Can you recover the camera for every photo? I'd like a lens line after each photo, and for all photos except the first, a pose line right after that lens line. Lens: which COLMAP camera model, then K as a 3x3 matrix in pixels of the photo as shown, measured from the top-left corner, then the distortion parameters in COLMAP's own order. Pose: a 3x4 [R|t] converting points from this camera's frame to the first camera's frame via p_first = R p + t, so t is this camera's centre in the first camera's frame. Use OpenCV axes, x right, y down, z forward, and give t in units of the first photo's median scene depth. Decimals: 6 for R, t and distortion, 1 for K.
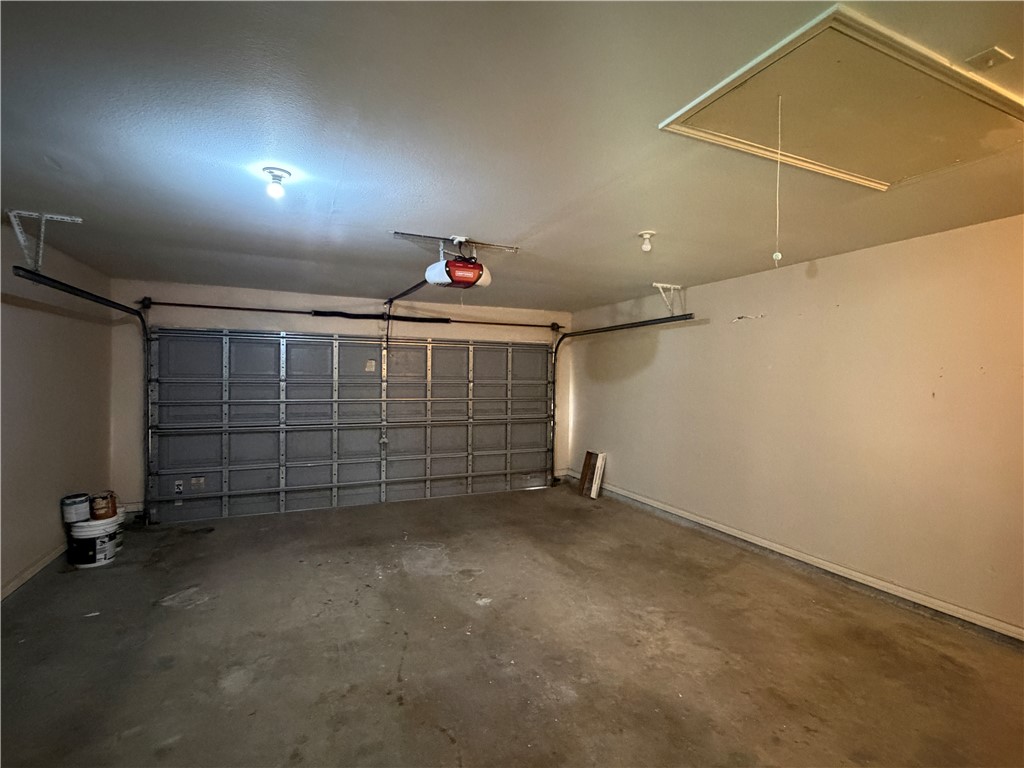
lens RADIAL K [[480.9, 0, 509.3], [0, 480.9, 381.1], [0, 0, 1]] dist [0.000742, 0.000192]
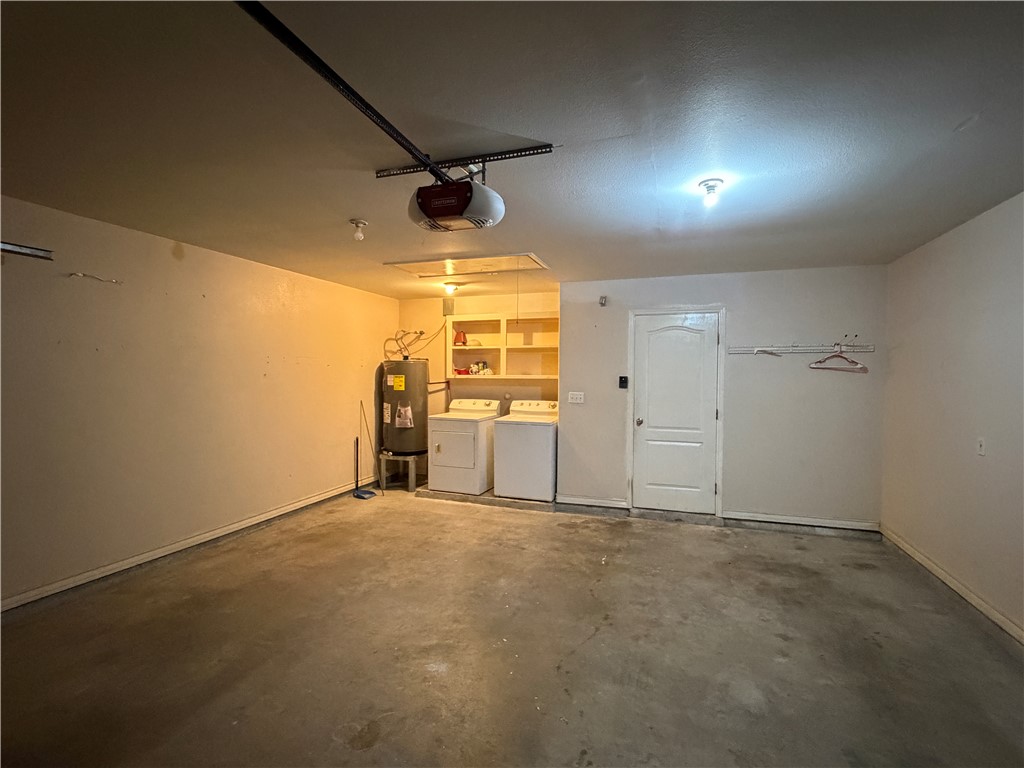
lens RADIAL K [[480.9, 0, 510.6], [0, 480.9, 381.6], [0, 0, 1]] dist [0.000742, 0.000192]
pose [[-0.720225, -0.027045, 0.693213, -0.793917], [-0.009801, 0.999537, 0.028813, -0.002787], [-0.693671, 0.013957, -0.720156, 1.811597]]
